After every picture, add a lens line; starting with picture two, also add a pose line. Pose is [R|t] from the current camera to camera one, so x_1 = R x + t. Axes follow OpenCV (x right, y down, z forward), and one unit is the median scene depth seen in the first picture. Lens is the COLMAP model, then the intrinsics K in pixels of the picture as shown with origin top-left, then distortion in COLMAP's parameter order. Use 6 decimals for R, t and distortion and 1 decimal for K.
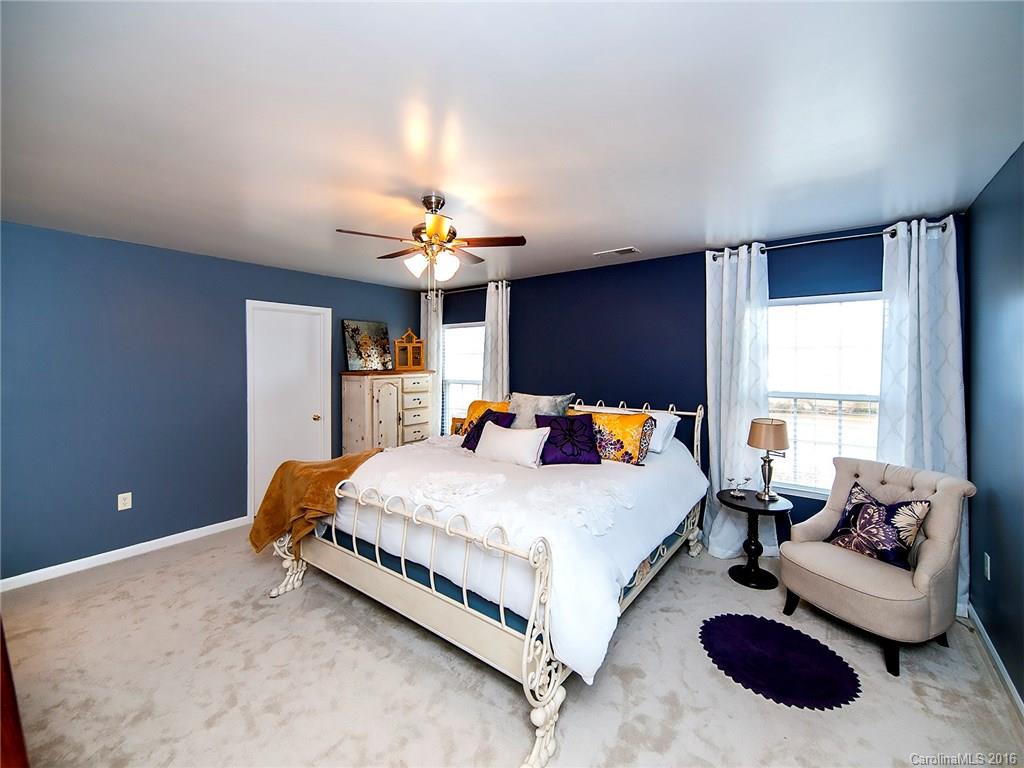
lens RADIAL K [[431.1, 0, 506.7], [0, 431.1, 364.5], [0, 0, 1]] dist [0.026093, -0.009093]
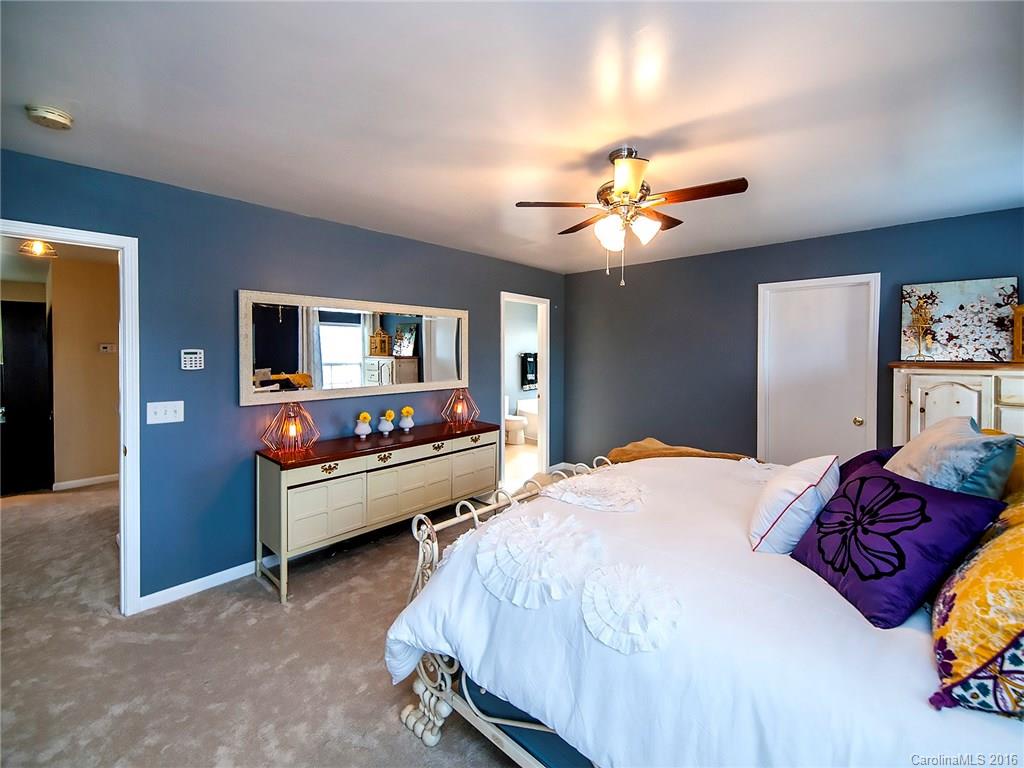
lens RADIAL K [[431.1, 0, 506.7], [0, 431.1, 364.5], [0, 0, 1]] dist [0.026093, -0.009093]
pose [[-0.092195, 0.034550, -0.995141, 0.372896], [-0.008401, 0.999335, 0.035474, 0.001566], [0.995705, 0.011630, -0.091844, 0.447596]]
